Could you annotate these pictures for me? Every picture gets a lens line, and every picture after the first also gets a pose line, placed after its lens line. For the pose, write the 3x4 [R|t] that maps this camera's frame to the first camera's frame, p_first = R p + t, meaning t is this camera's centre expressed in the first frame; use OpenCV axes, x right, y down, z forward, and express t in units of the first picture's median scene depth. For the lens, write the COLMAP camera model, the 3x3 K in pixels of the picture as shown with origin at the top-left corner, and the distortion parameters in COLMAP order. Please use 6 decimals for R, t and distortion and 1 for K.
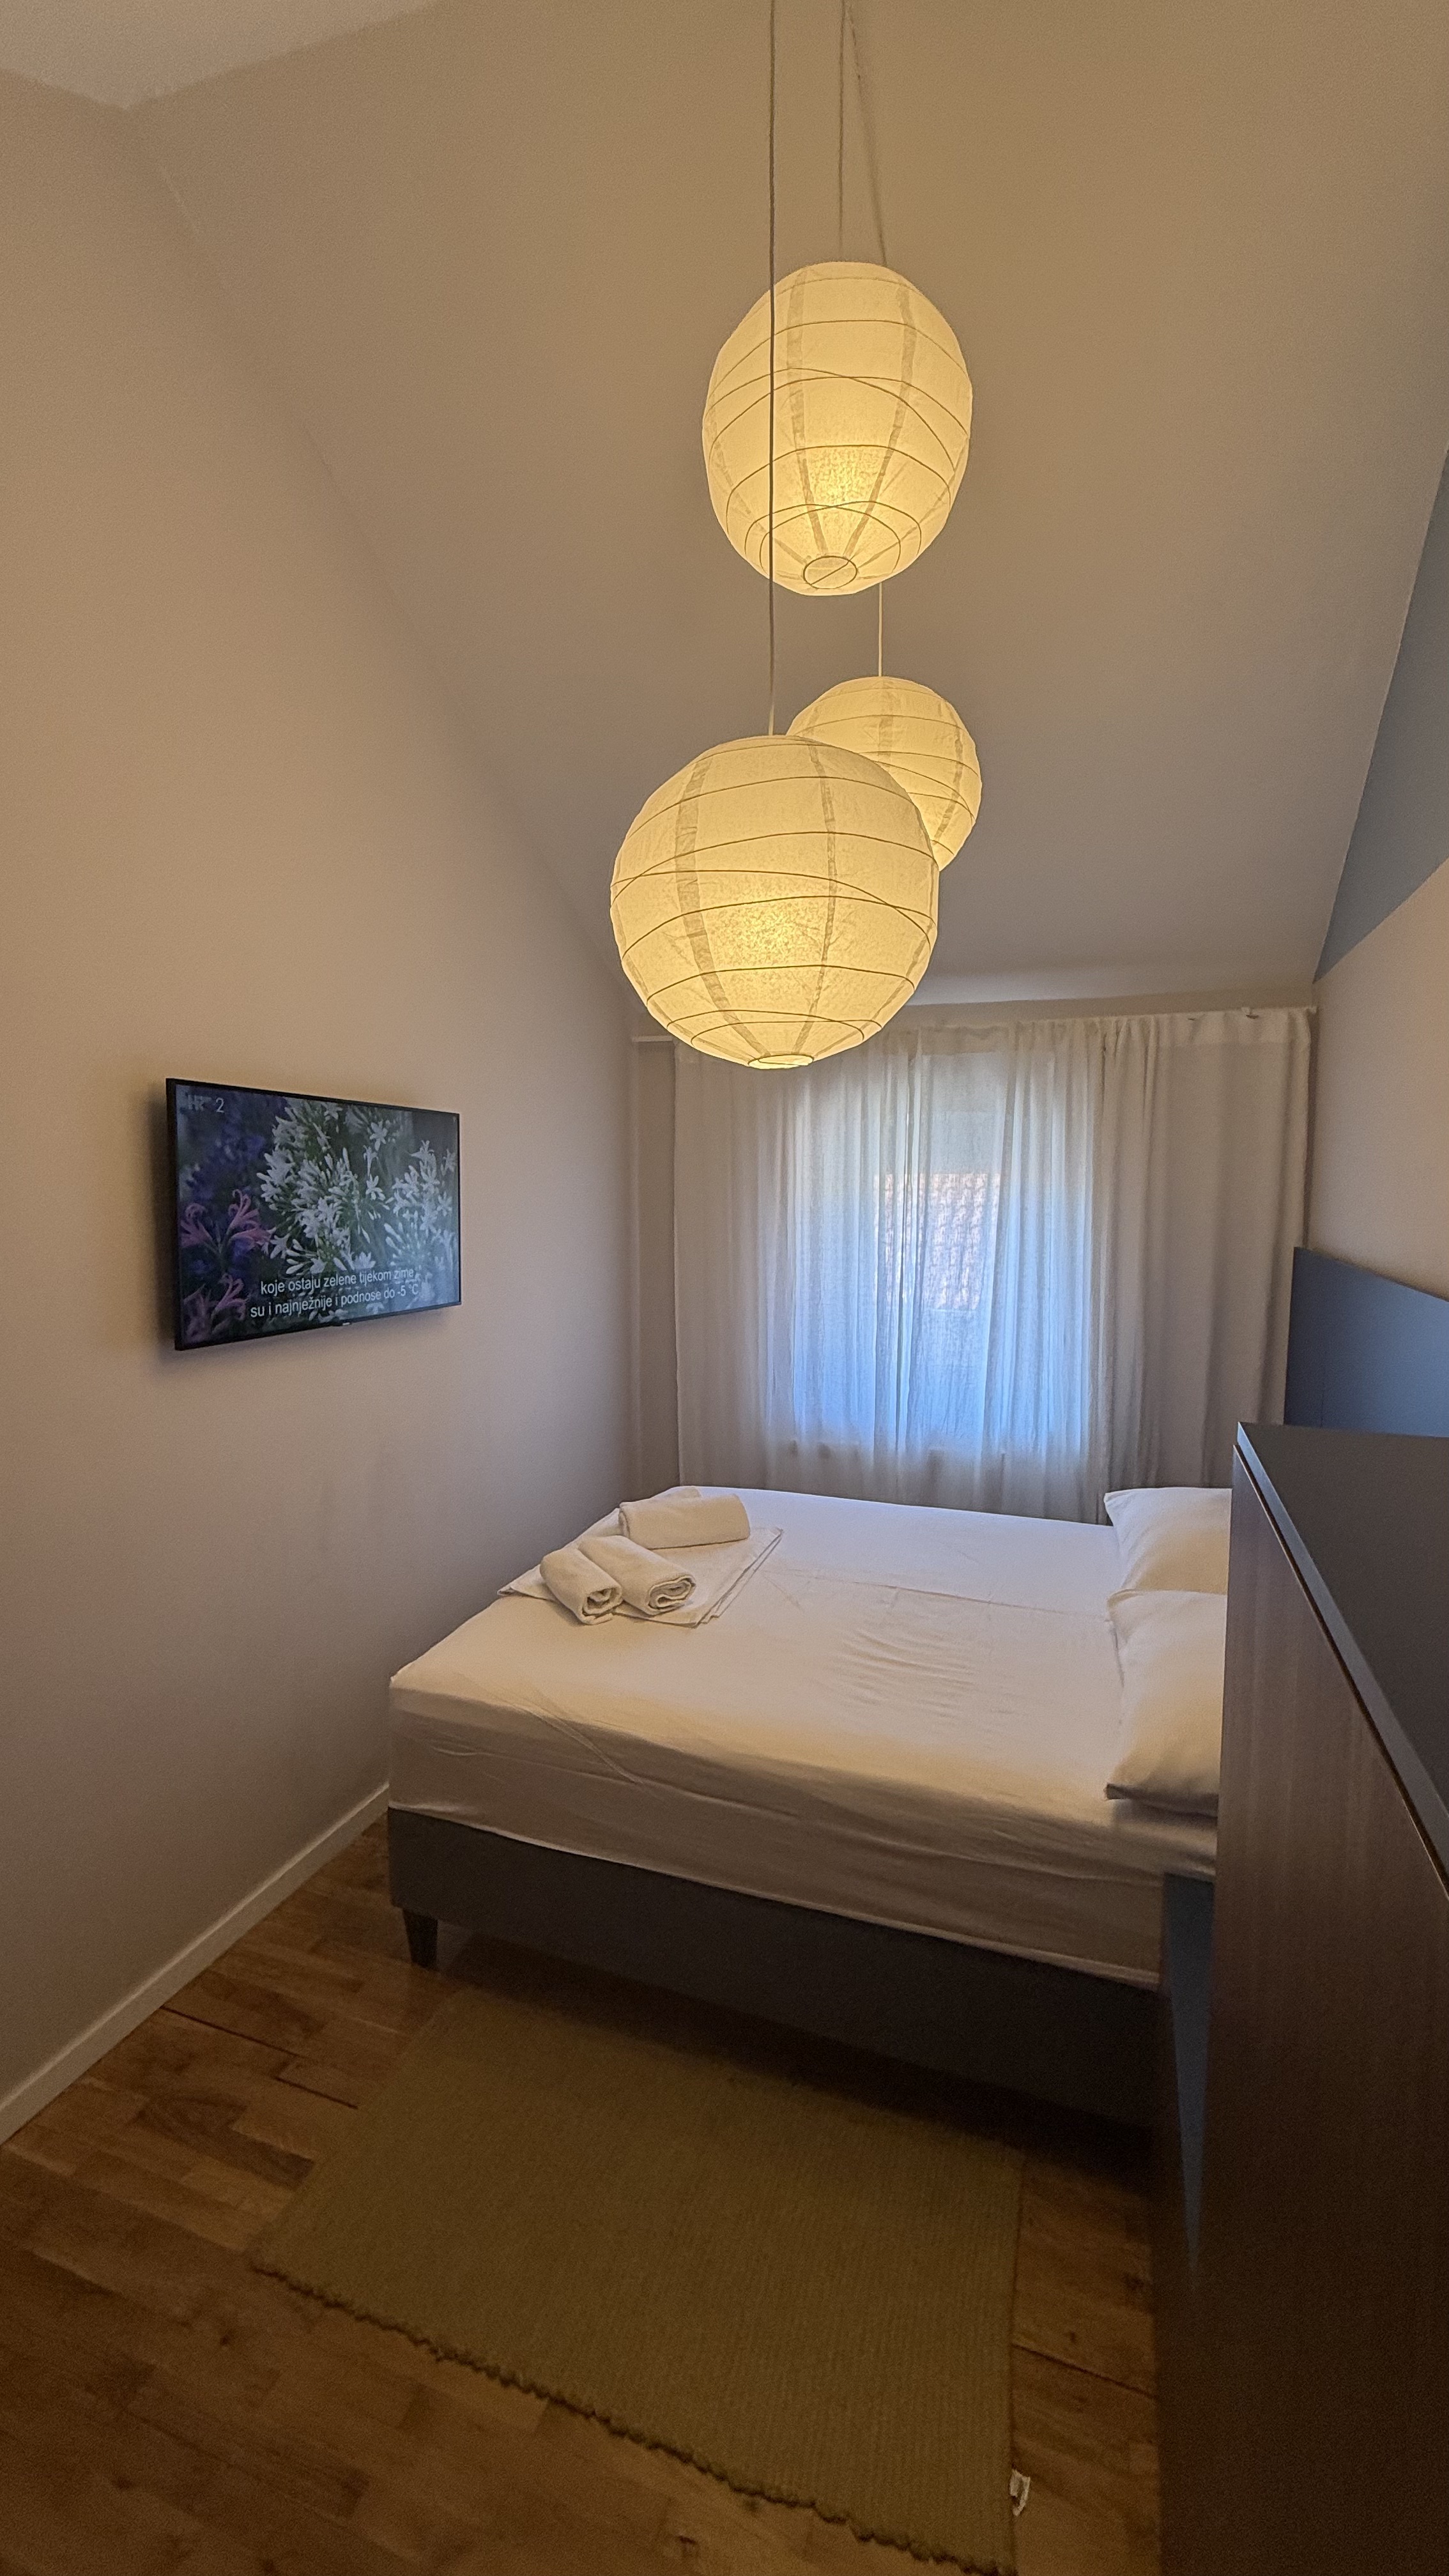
lens RADIAL K [[1029.3, 0, 731.1], [0, 1029.3, 1280.8], [0, 0, 1]] dist [-0.000677, 0.000599]
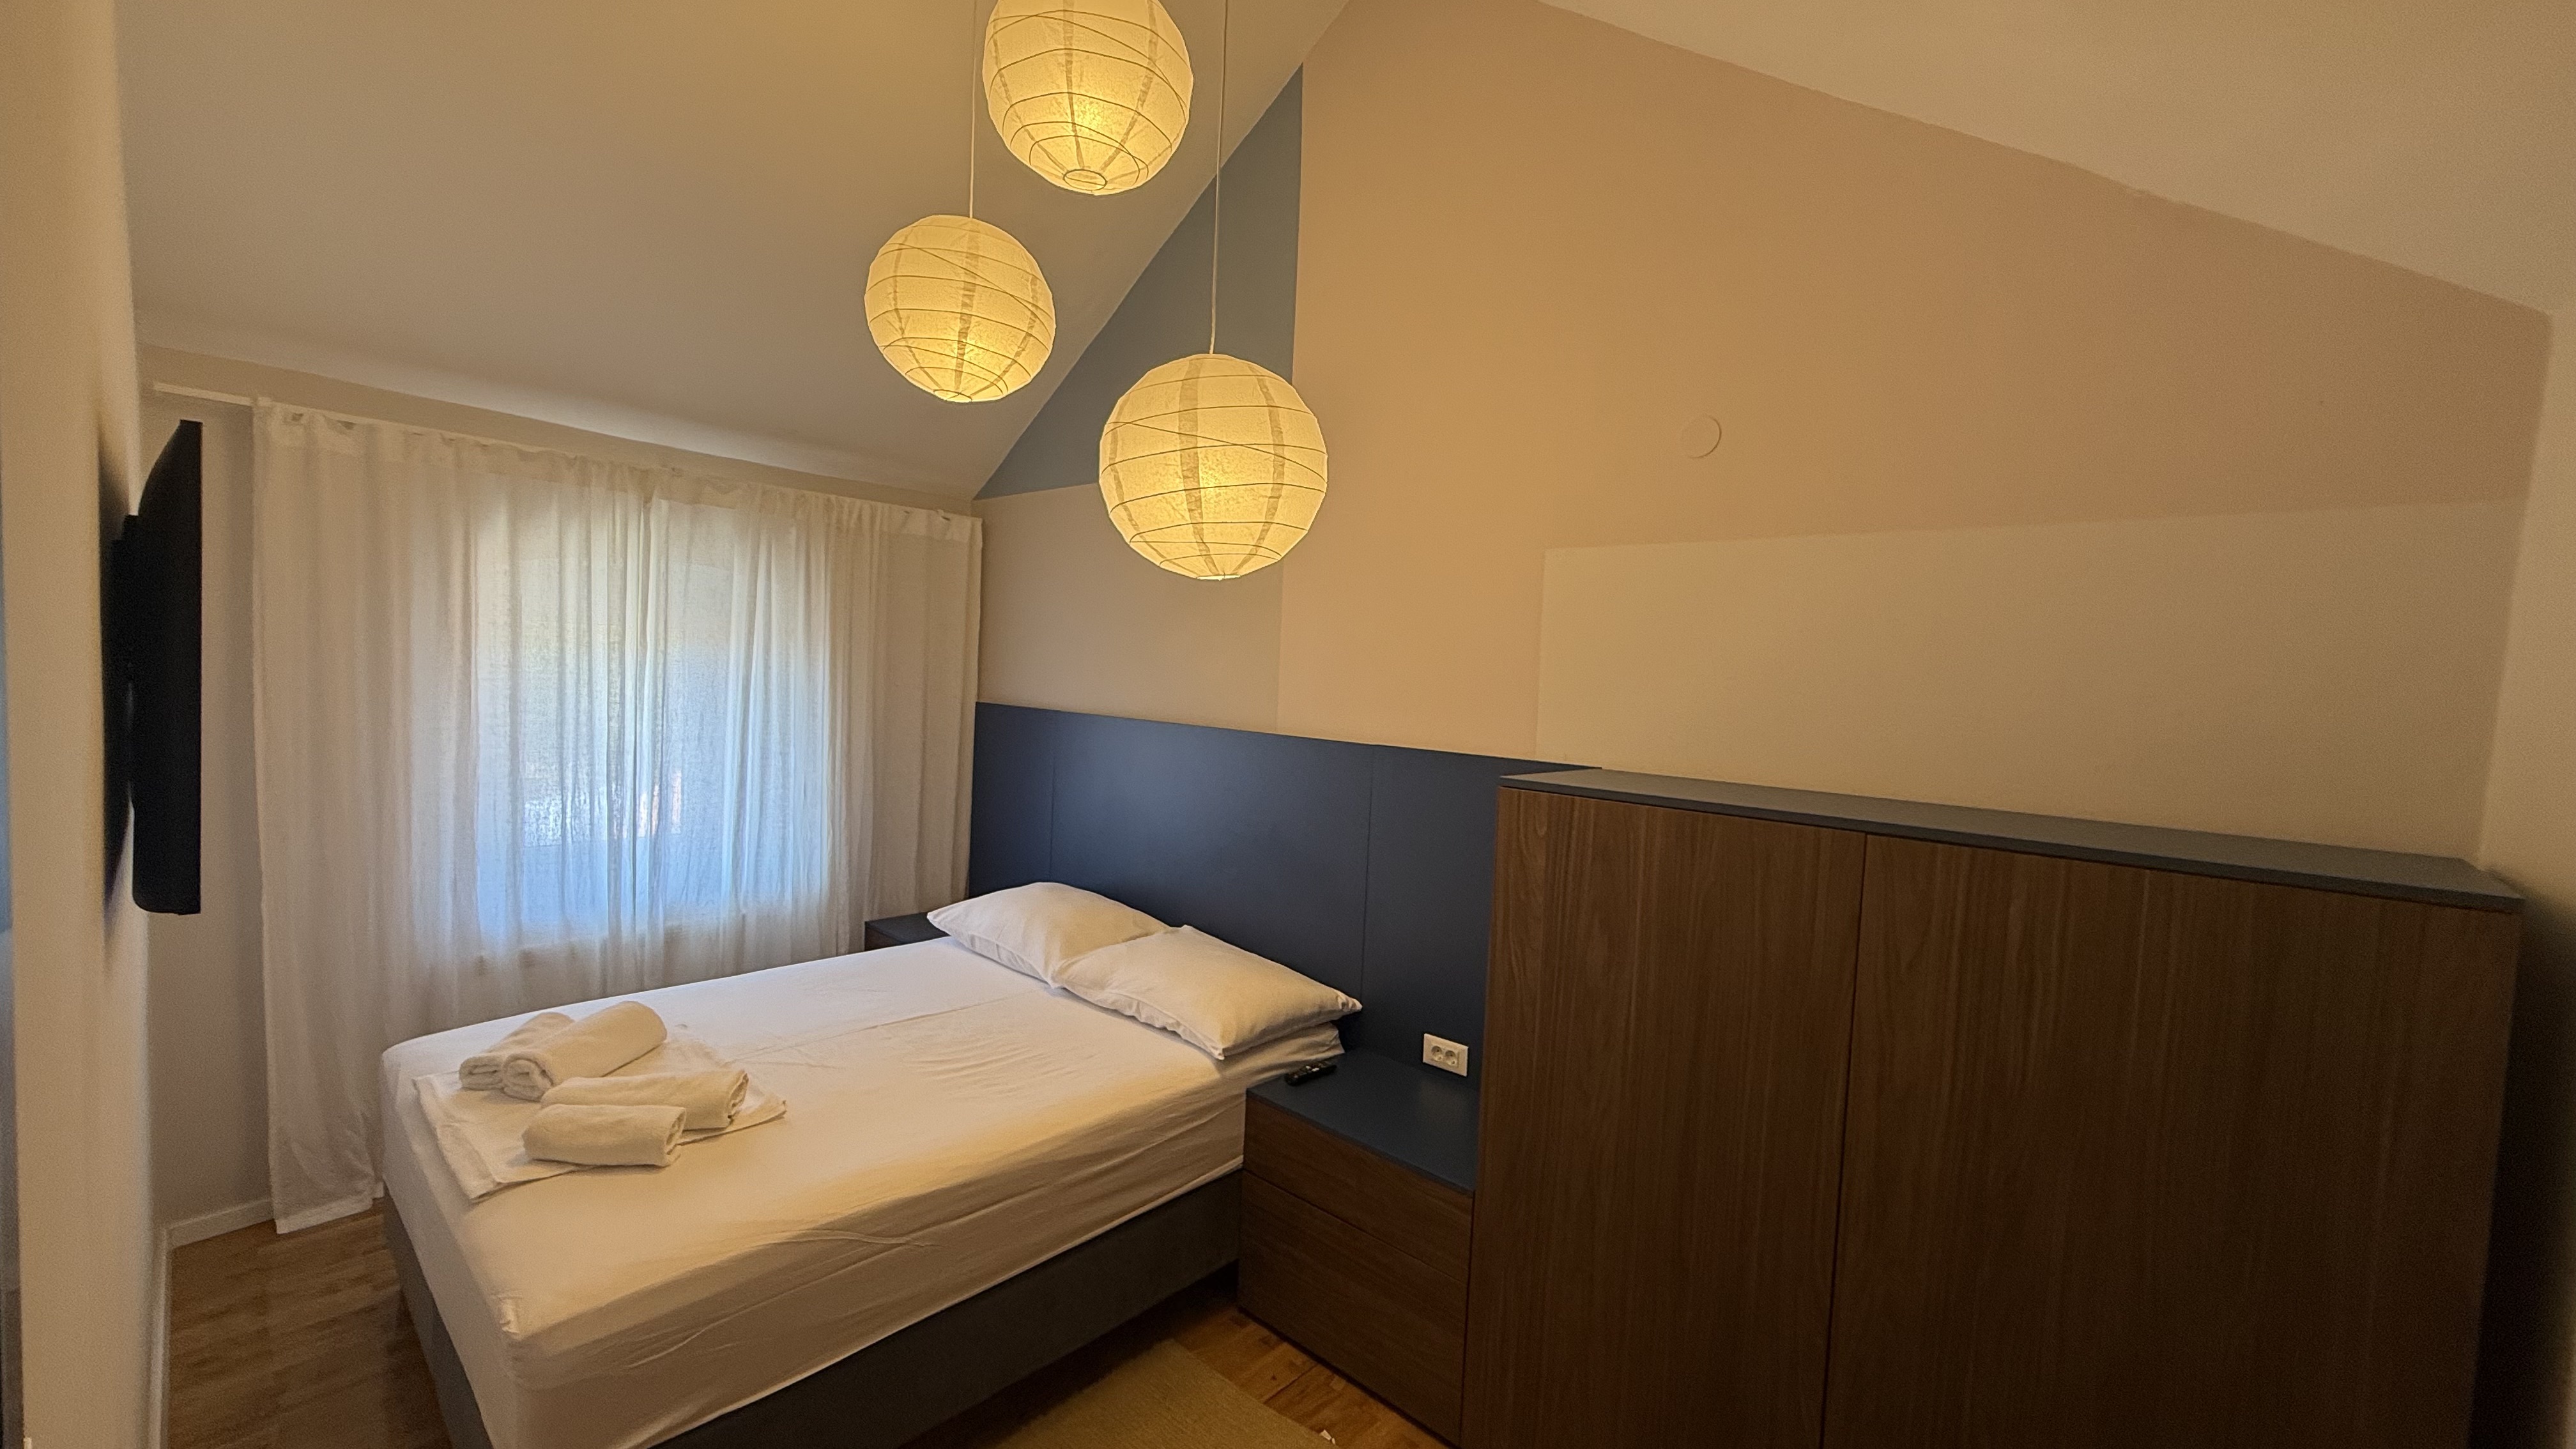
lens RADIAL K [[1029.3, 0, 1282.0], [0, 1029.3, 721.7], [0, 0, 1]] dist [-0.000677, 0.000599]
pose [[0.380174, -0.029063, 0.924458, -0.670017], [0.040814, 0.999060, 0.014624, -0.015141], [-0.924014, 0.032171, 0.381003, 0.202635]]
